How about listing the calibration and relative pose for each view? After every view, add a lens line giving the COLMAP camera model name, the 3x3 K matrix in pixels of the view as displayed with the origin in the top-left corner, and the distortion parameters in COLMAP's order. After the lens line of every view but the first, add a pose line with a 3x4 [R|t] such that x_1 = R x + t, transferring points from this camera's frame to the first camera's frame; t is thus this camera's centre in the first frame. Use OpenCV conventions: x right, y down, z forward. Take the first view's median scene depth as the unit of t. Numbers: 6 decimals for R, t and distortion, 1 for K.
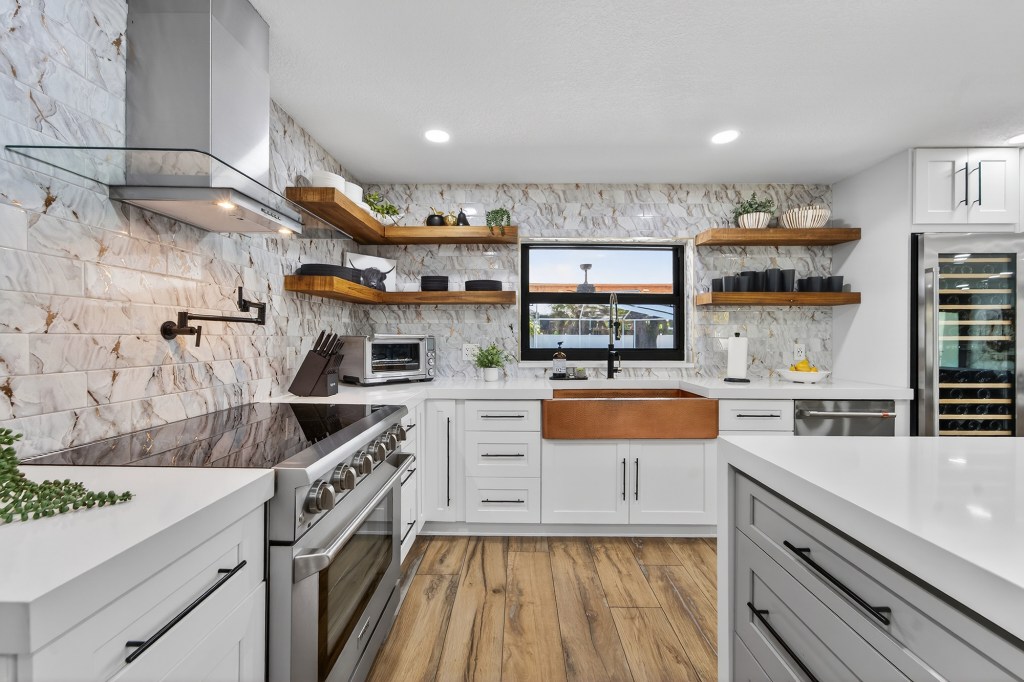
lens RADIAL K [[411.0, 0, 514.7], [0, 411.0, 334.8], [0, 0, 1]] dist [-0.029253, 0.000167]
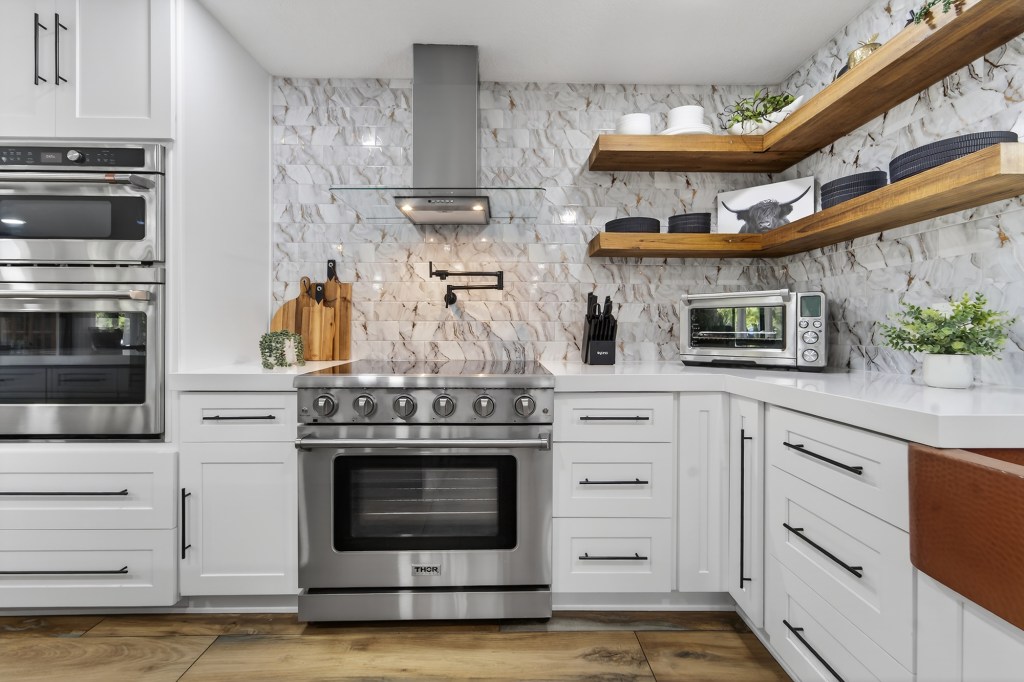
lens RADIAL K [[411.0, 0, 514.7], [0, 411.0, 334.8], [0, 0, 1]] dist [-0.029253, 0.000167]
pose [[0.021327, -0.000732, -0.999772, 0.311844], [0.001778, 0.999998, -0.000695, 0.057516], [0.999771, -0.001762, 0.021329, 0.549440]]
